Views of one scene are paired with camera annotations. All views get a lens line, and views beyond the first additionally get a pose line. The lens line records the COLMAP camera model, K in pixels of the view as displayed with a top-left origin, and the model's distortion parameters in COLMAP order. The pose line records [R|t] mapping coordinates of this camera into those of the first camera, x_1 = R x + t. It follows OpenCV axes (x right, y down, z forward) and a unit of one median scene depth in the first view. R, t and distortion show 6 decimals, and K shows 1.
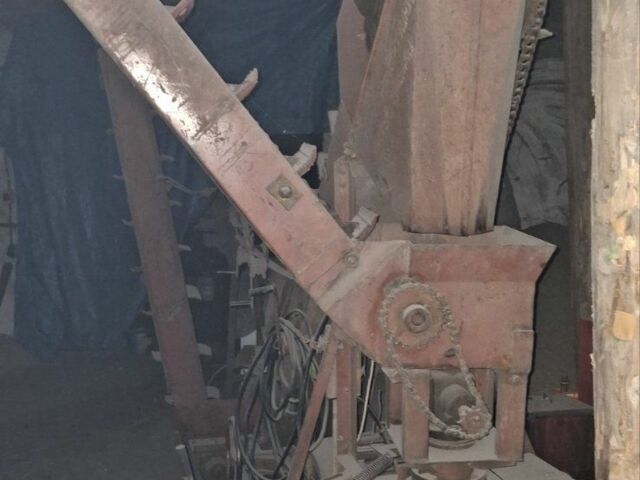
lens RADIAL K [[872.7, 0, 319.9], [0, 872.7, 238.7], [0, 0, 1]] dist [0.127921, 0.000000]
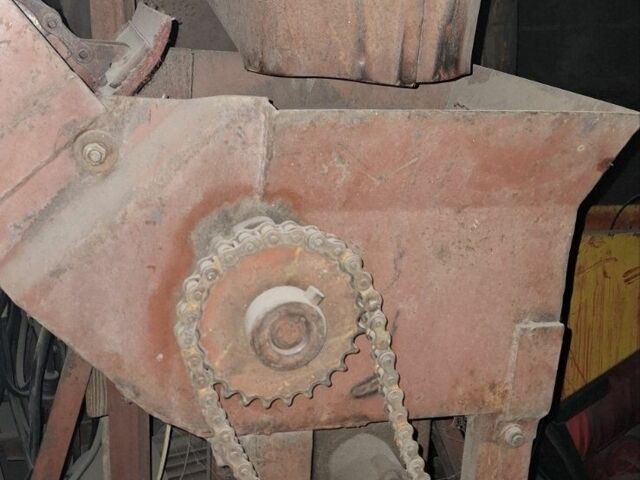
lens RADIAL K [[872.7, 0, 318.1], [0, 872.7, 239.6], [0, 0, 1]] dist [0.127921, 0.000000]
pose [[0.984081, -0.015905, 0.177008, 0.060551], [-0.013930, 0.986020, 0.166044, -0.000298], [-0.177175, -0.165867, 0.970102, 0.644548]]
